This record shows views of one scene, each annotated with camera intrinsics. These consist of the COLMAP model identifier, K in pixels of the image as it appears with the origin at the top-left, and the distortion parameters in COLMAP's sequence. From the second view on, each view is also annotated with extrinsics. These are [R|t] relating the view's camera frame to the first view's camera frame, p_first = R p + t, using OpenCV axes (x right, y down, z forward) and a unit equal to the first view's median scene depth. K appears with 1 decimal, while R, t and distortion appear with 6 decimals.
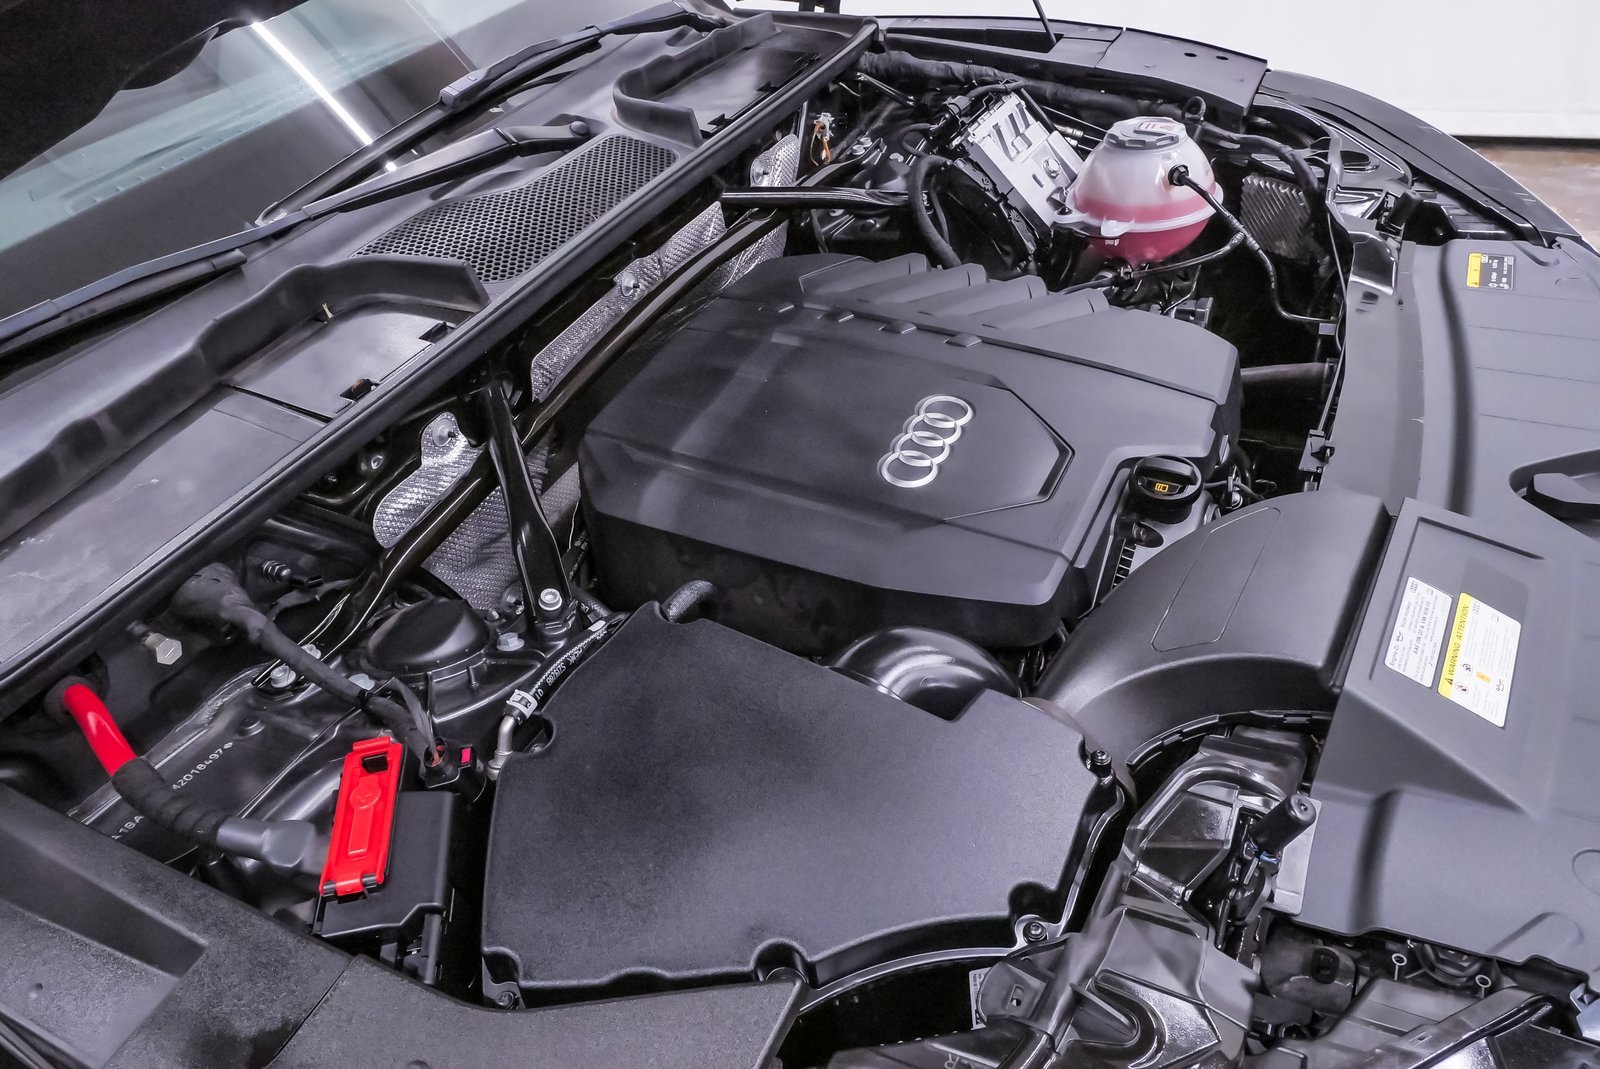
lens RADIAL K [[1162.1, 0, 800.0], [0, 1162.1, 534.5], [0, 0, 1]] dist [-0.044706, 0.014638]
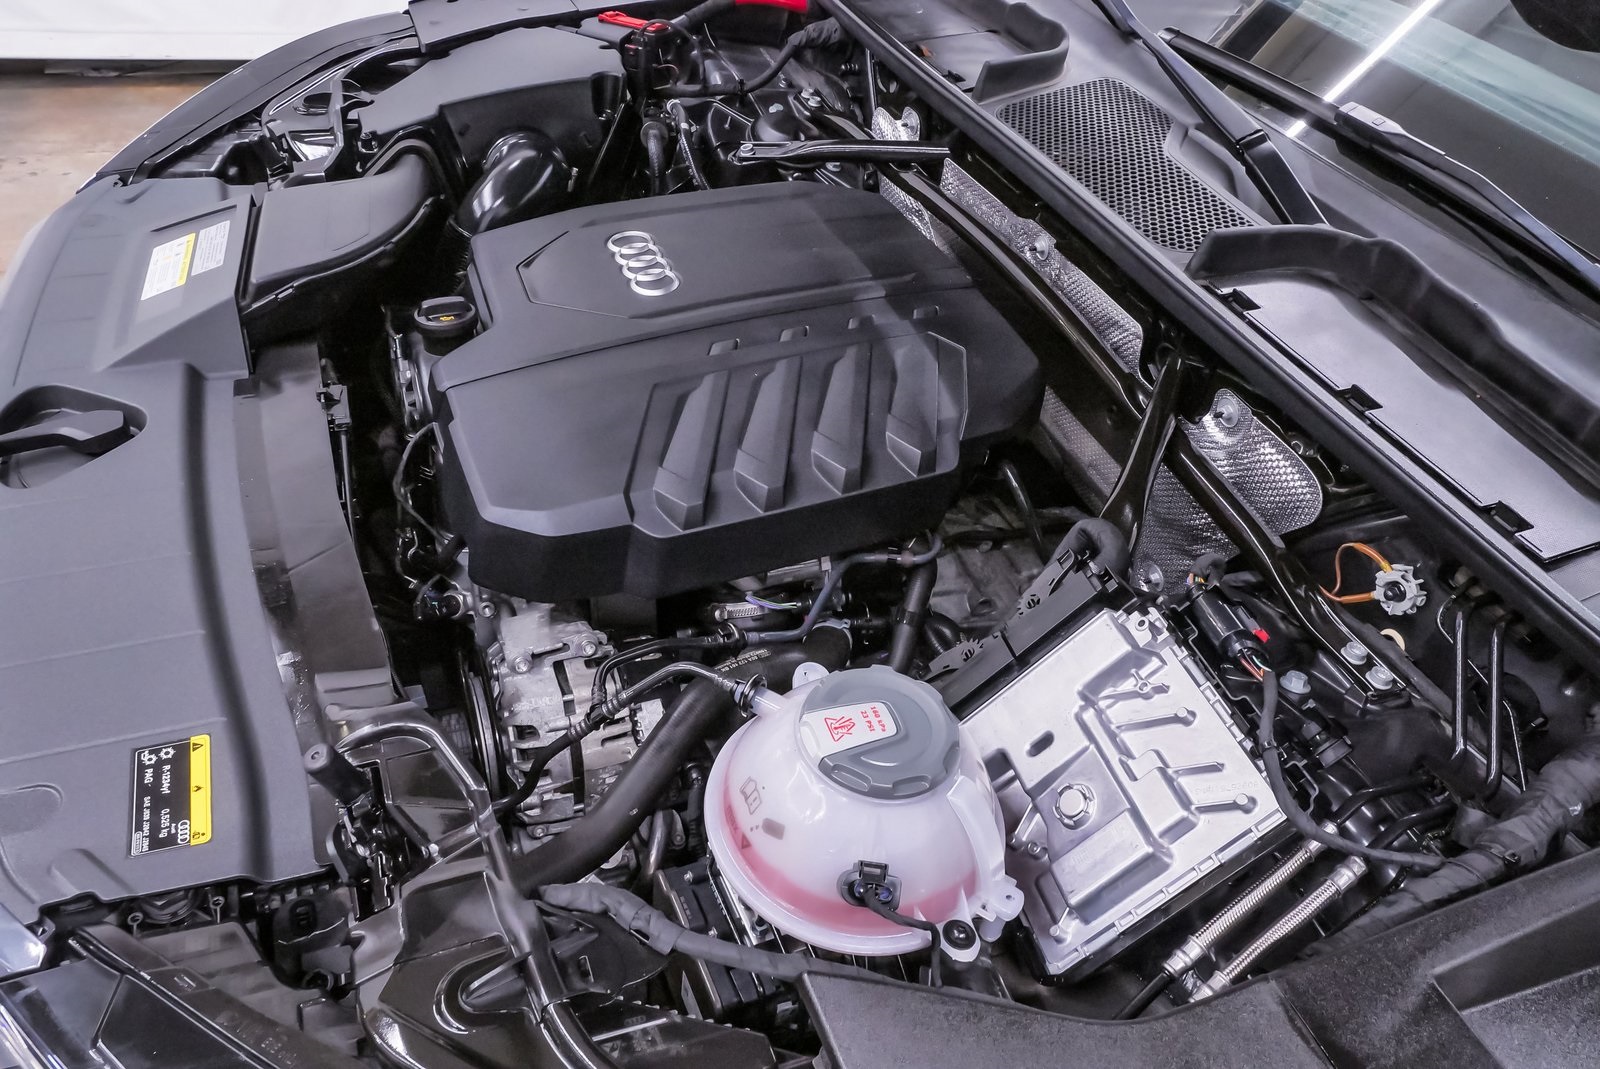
lens RADIAL K [[1162.1, 0, 800.0], [0, 1162.1, 534.5], [0, 0, 1]] dist [-0.044706, 0.014638]
pose [[-0.681139, 0.509422, -0.525869, 0.632189], [-0.469615, 0.247053, 0.847601, -0.899896], [0.561704, 0.824290, 0.070955, 1.040107]]
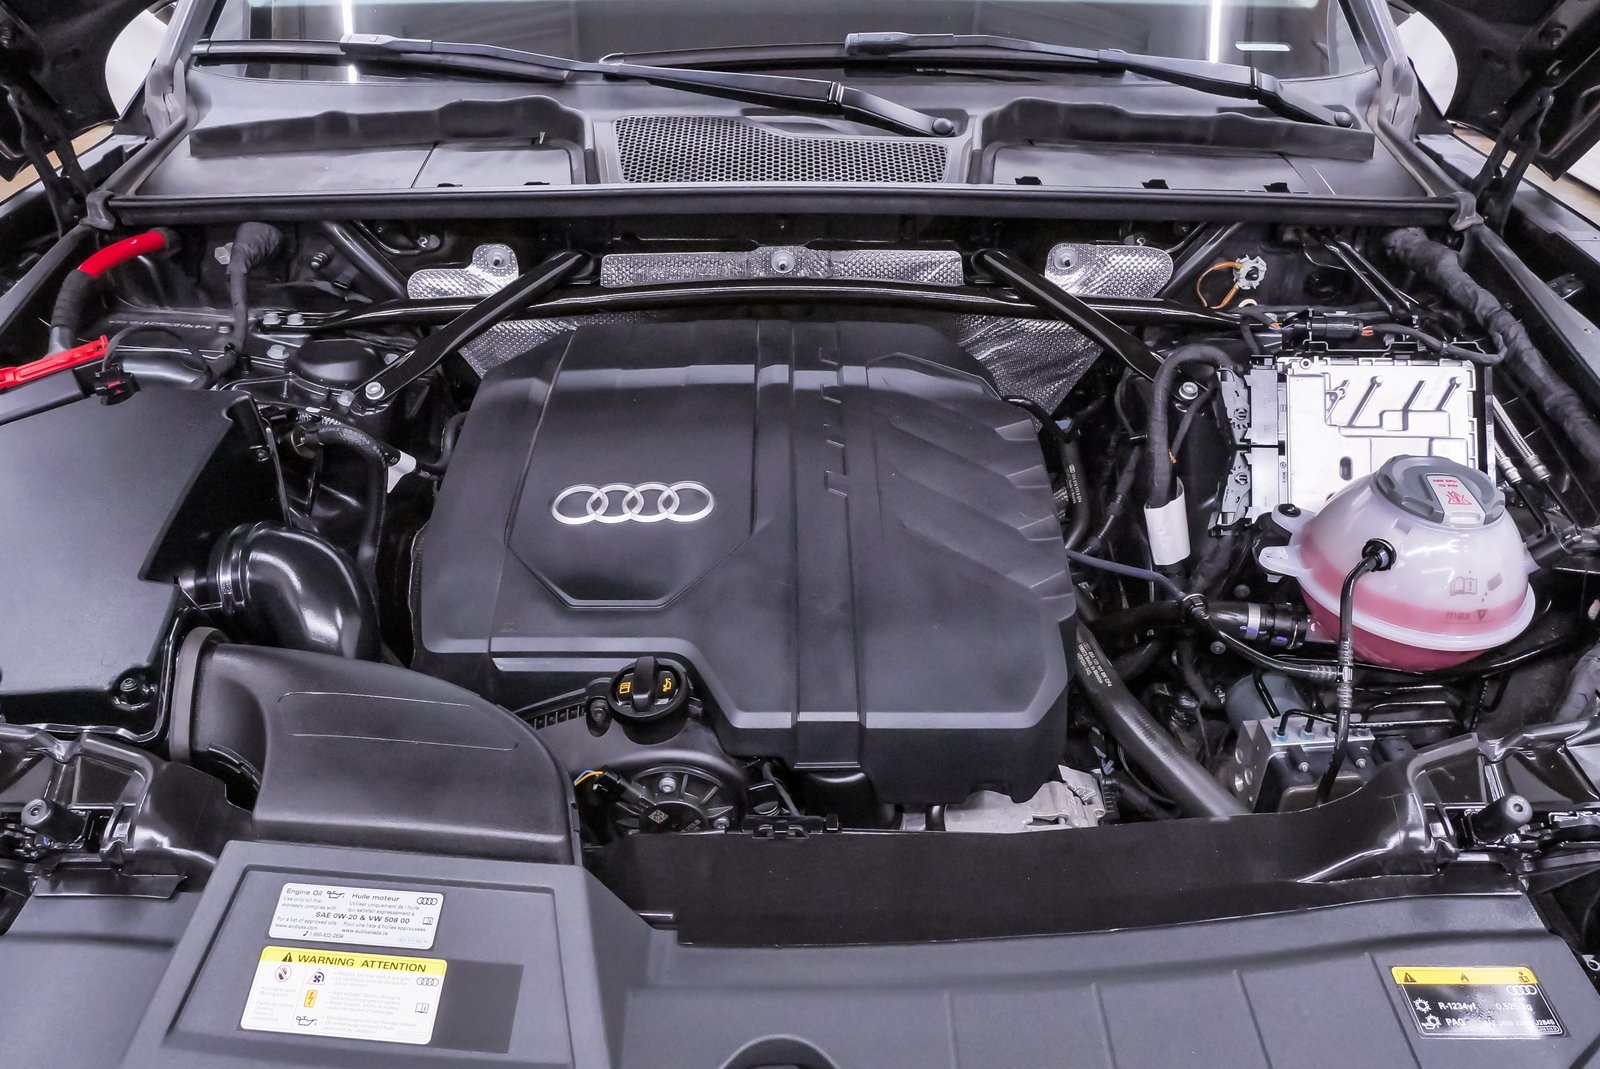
lens RADIAL K [[1162.1, 0, 800.0], [0, 1162.1, 534.5], [0, 0, 1]] dist [-0.044706, 0.014638]
pose [[0.445942, 0.627227, -0.638531, 0.675080], [-0.593852, 0.741095, 0.313237, -0.375093], [0.669683, 0.239507, 0.702966, 0.358673]]
